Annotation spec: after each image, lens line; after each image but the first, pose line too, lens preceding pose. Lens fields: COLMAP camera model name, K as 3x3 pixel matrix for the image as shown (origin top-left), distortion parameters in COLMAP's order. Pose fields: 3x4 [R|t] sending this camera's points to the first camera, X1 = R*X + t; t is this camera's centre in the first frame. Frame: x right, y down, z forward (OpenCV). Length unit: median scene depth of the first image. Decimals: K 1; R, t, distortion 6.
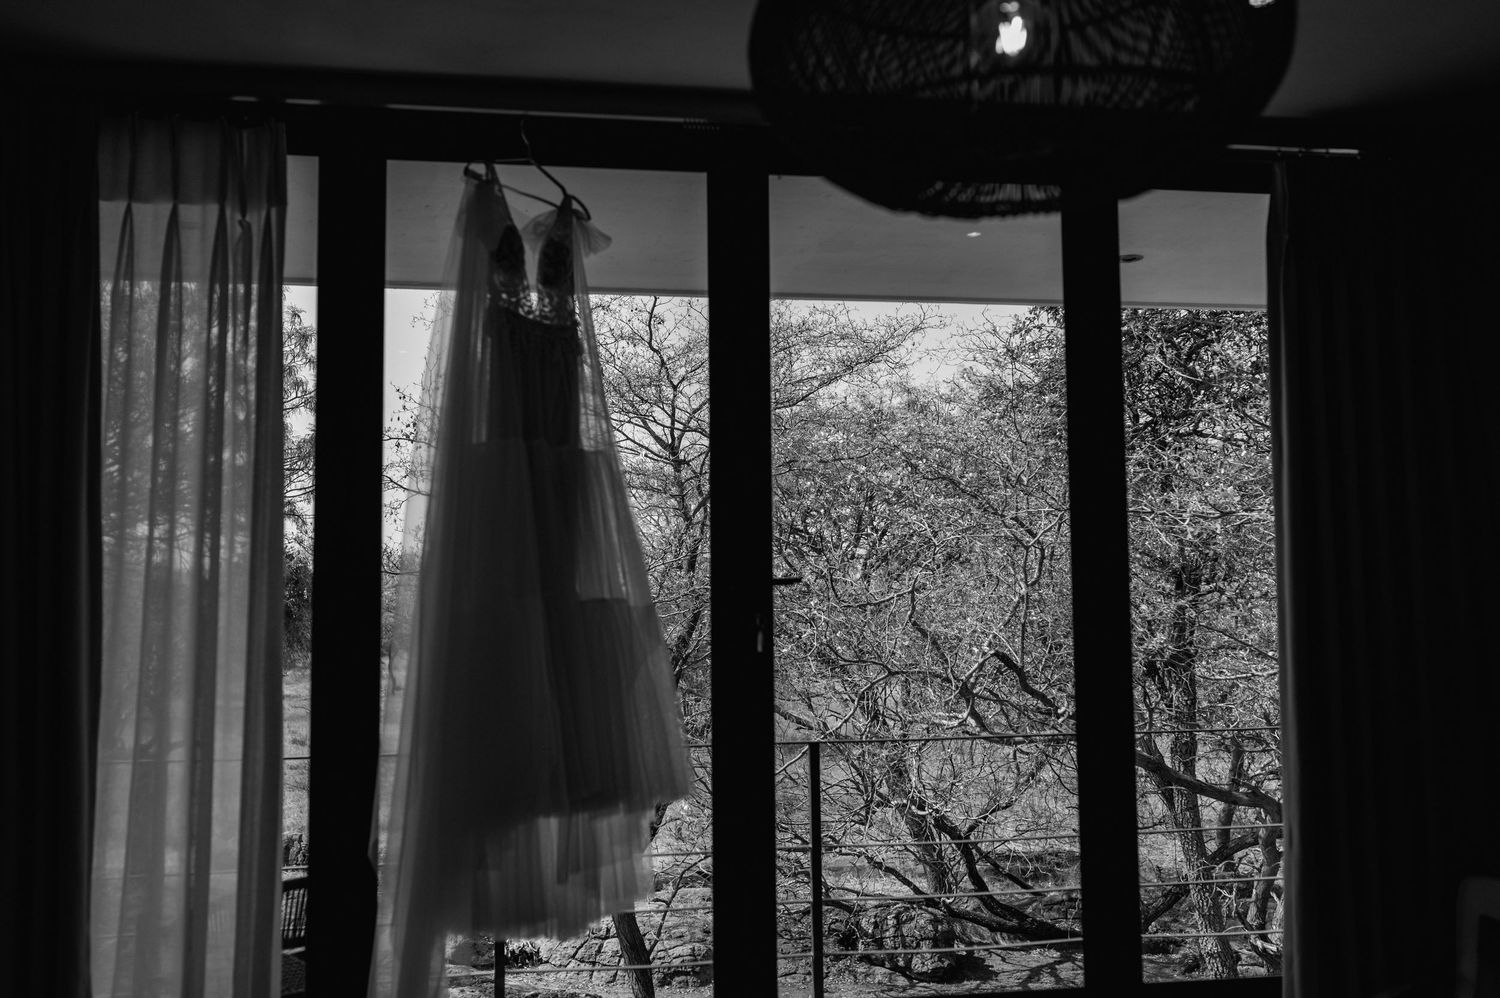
lens RADIAL K [[1434.6, 0, 745.5], [0, 1434.6, 498.7], [0, 0, 1]] dist [-0.019190, 0.000000]
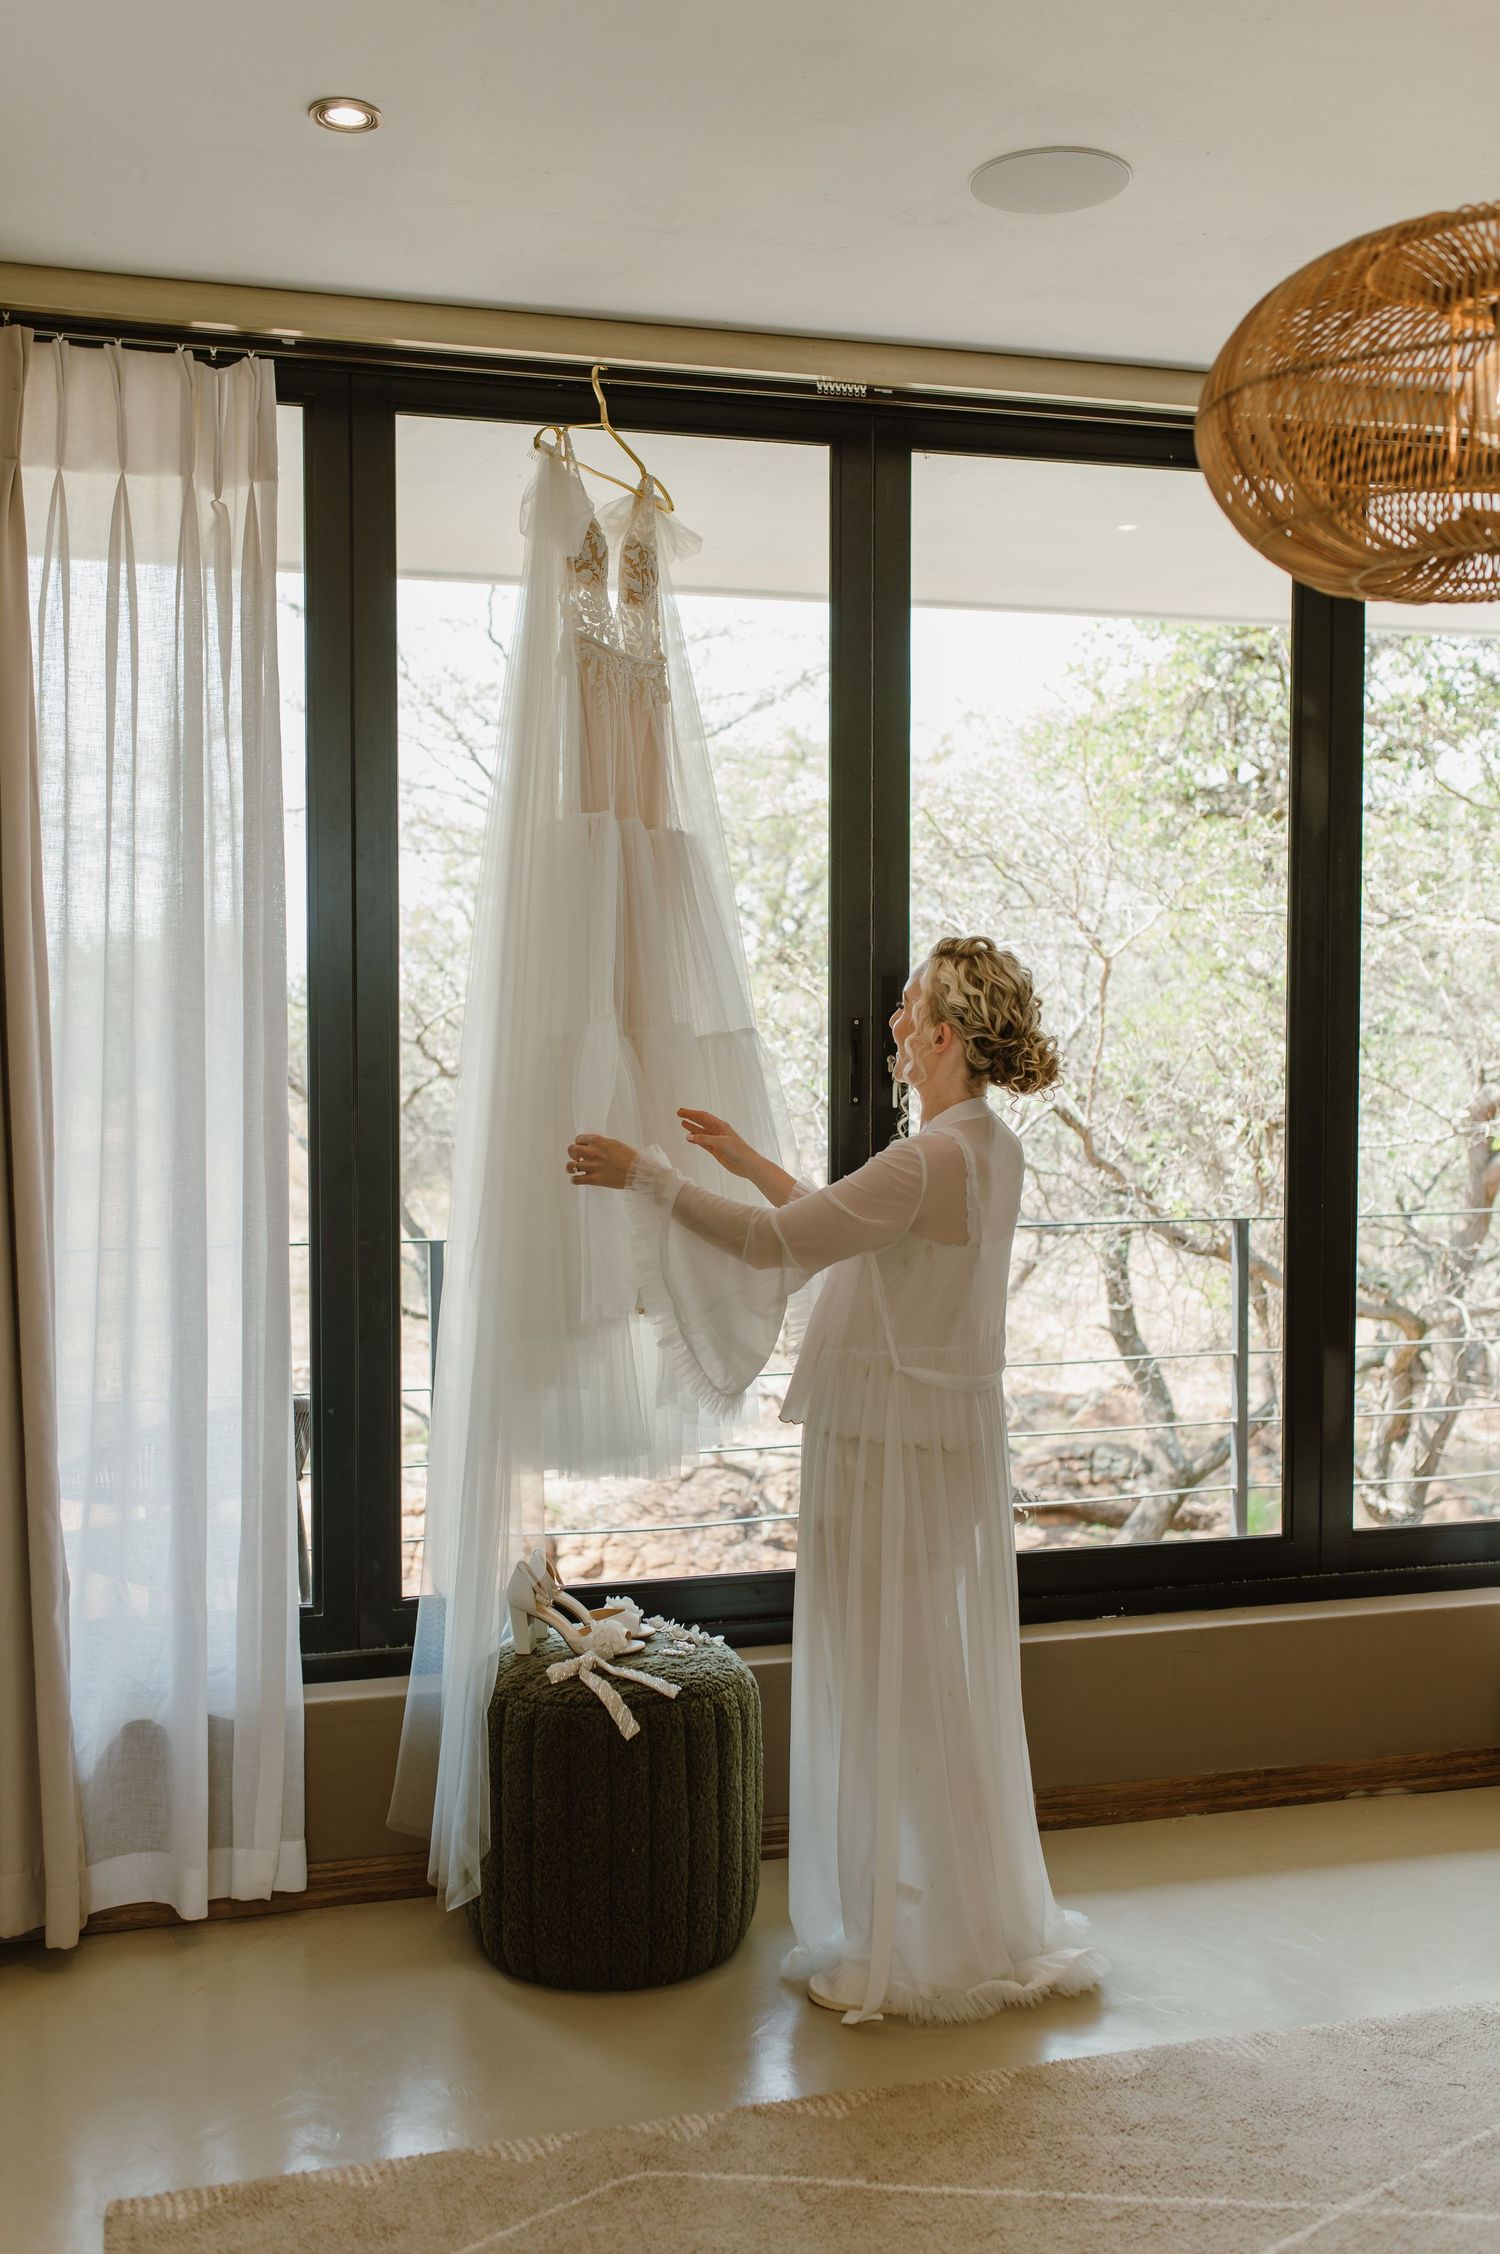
lens RADIAL K [[2155.8, 0, 756.9], [0, 2155.8, 1128.8], [0, 0, 1]] dist [-0.019190, 0.000000]
pose [[0.996084, 0.006202, 0.088190, -0.168228], [-0.016531, 0.993009, 0.116876, -0.012174], [-0.086849, -0.117876, 0.989223, -0.120024]]
